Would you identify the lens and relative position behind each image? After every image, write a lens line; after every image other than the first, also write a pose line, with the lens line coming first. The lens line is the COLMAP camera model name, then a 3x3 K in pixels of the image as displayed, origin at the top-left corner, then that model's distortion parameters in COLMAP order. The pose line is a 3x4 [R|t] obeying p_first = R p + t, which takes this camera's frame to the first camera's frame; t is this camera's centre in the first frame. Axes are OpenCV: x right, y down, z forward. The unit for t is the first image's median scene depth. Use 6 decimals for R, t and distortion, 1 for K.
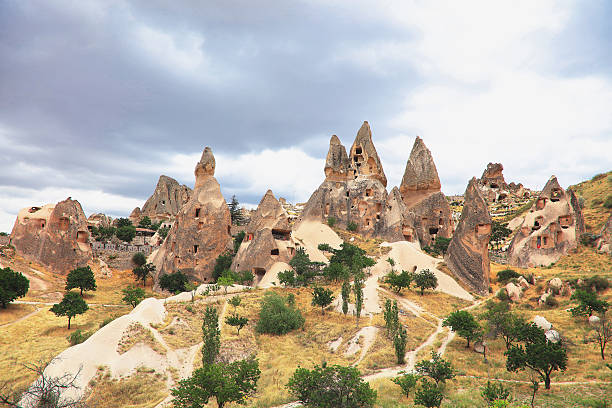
lens RADIAL K [[446.1, 0, 306.0], [0, 446.1, 204.0], [0, 0, 1]] dist [-0.092142, 0.001703]
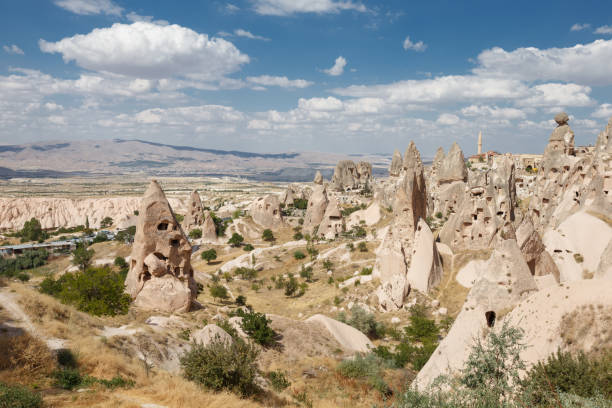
lens RADIAL K [[582.8, 0, 306.0], [0, 582.8, 204.0], [0, 0, 1]] dist [-0.002561, 0.161941]
pose [[0.745532, 0.026414, -0.665947, 1.611706], [0.118444, 0.978057, 0.171393, -0.467727], [0.655861, -0.206657, 0.726044, -1.070660]]
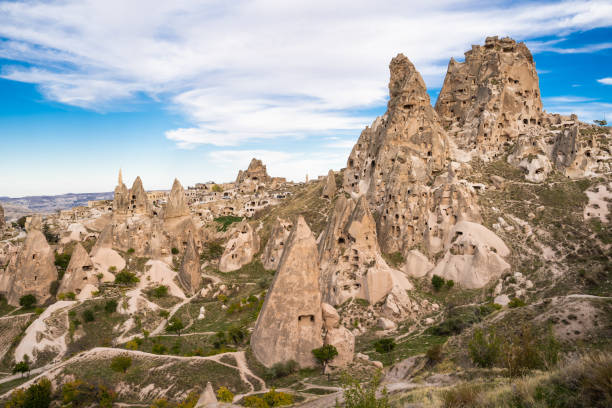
lens RADIAL K [[601.8, 0, 306.0], [0, 601.8, 204.0], [0, 0, 1]] dist [-0.047072, 0.014144]
pose [[0.947808, -0.063055, 0.312546, 0.039715], [0.007169, 0.984216, 0.176824, -0.573086], [-0.318762, -0.165355, 0.933300, -1.425867]]
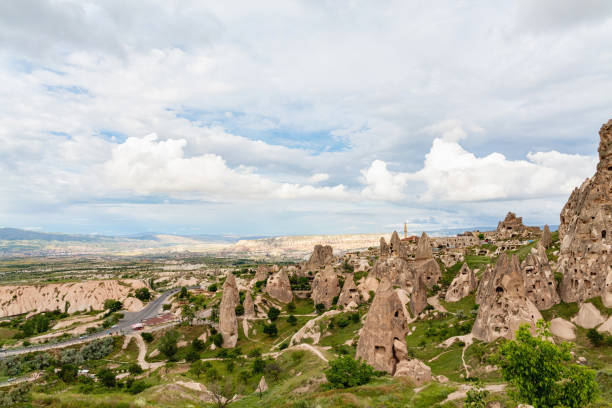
lens RADIAL K [[422.4, 0, 290.6], [0, 422.4, 204.6], [0, 0, 1]] dist [-0.003318, 0.001195]
pose [[0.912591, -0.083808, -0.400191, 0.670118], [0.116213, 0.991567, 0.057356, -0.644328], [0.392010, -0.098850, 0.914635, -1.515450]]
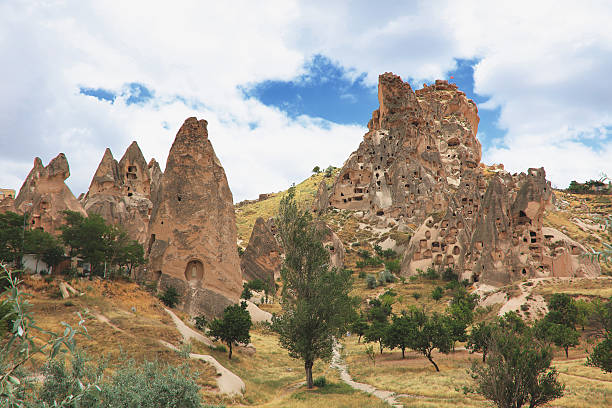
lens RADIAL K [[692.0, 0, 306.0], [0, 692.0, 204.0], [0, 0, 1]] dist [0.004351, 0.005347]
pose [[0.538341, 0.111525, 0.835315, -1.283246], [-0.125957, 0.990719, -0.051096, -0.005043], [-0.833261, -0.077707, 0.547392, -0.328541]]
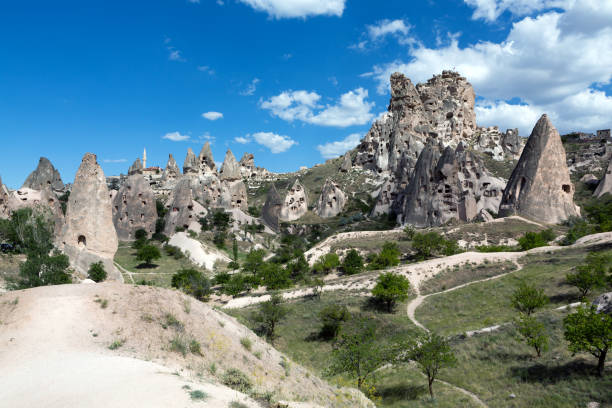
lens RADIAL K [[434.2, 0, 309.3], [0, 434.2, 198.2], [0, 0, 1]] dist [-0.007523, 0.010578]
pose [[0.787361, -0.002281, 0.616488, -0.794791], [-0.066070, 0.993922, 0.088061, -0.175131], [-0.612942, -0.110067, 0.782424, -0.837643]]
